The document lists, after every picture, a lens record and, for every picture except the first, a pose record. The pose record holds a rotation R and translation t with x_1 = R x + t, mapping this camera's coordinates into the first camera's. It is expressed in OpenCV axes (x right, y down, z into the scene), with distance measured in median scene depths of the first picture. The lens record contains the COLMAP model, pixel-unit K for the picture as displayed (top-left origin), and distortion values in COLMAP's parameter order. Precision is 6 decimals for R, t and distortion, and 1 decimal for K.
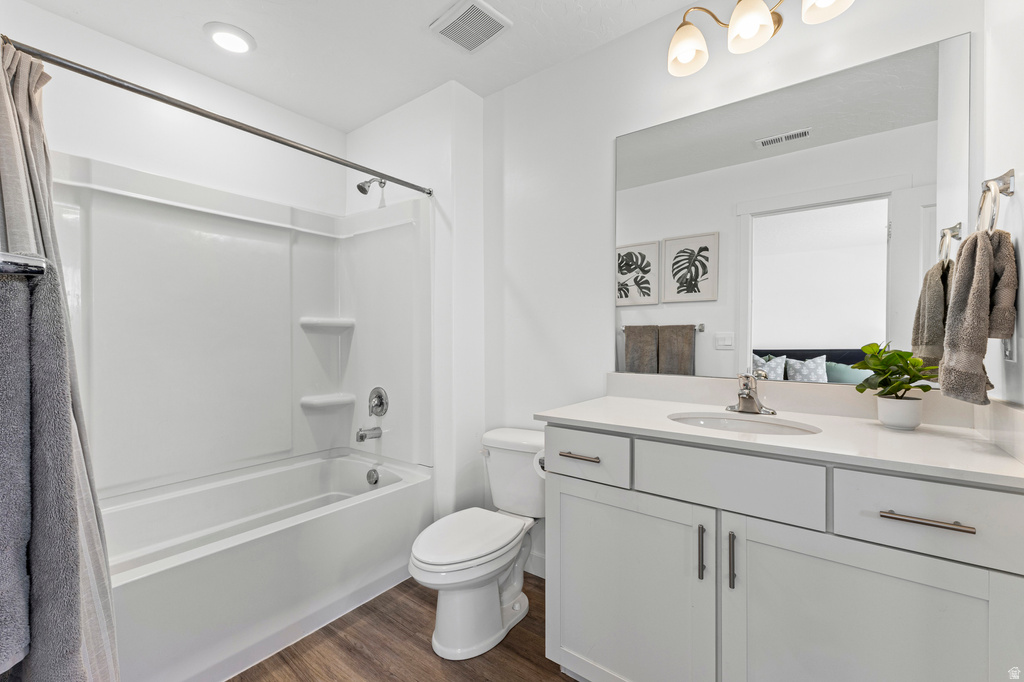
lens RADIAL K [[464.7, 0, 512.0], [0, 464.7, 341.0], [0, 0, 1]] dist [0.041349, 0.000055]
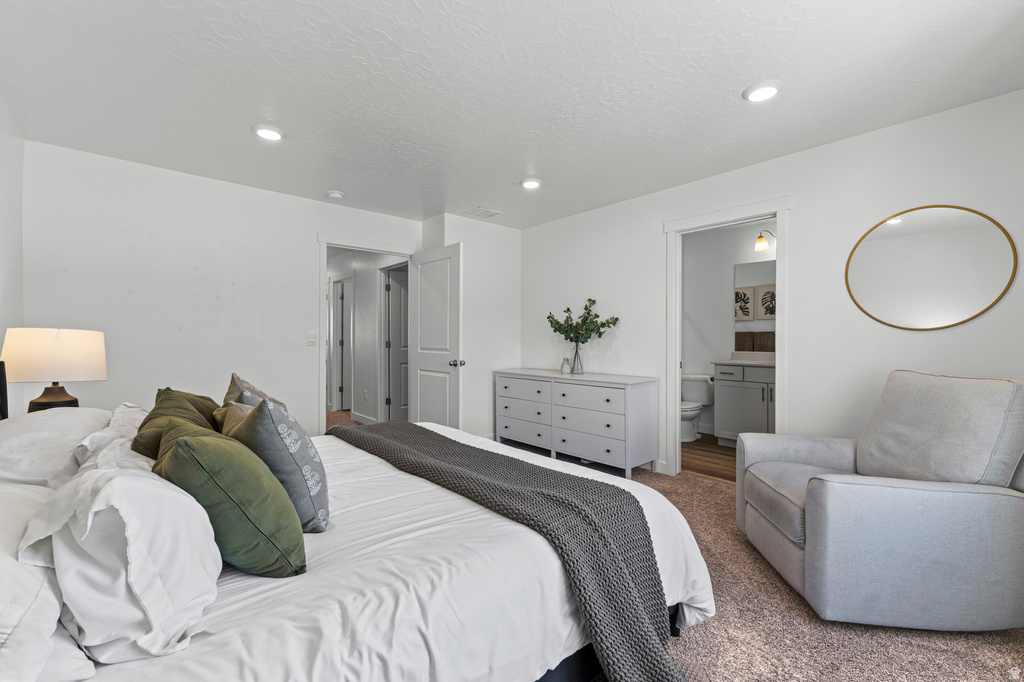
lens RADIAL K [[434.5, 0, 516.7], [0, 434.5, 342.0], [0, 0, 1]] dist [0.001797, 0.000068]
pose [[0.979814, 0.004097, -0.199869, -0.273893], [-0.003213, 0.999984, 0.004745, 0.002943], [0.199885, -0.004007, 0.979811, -0.914566]]
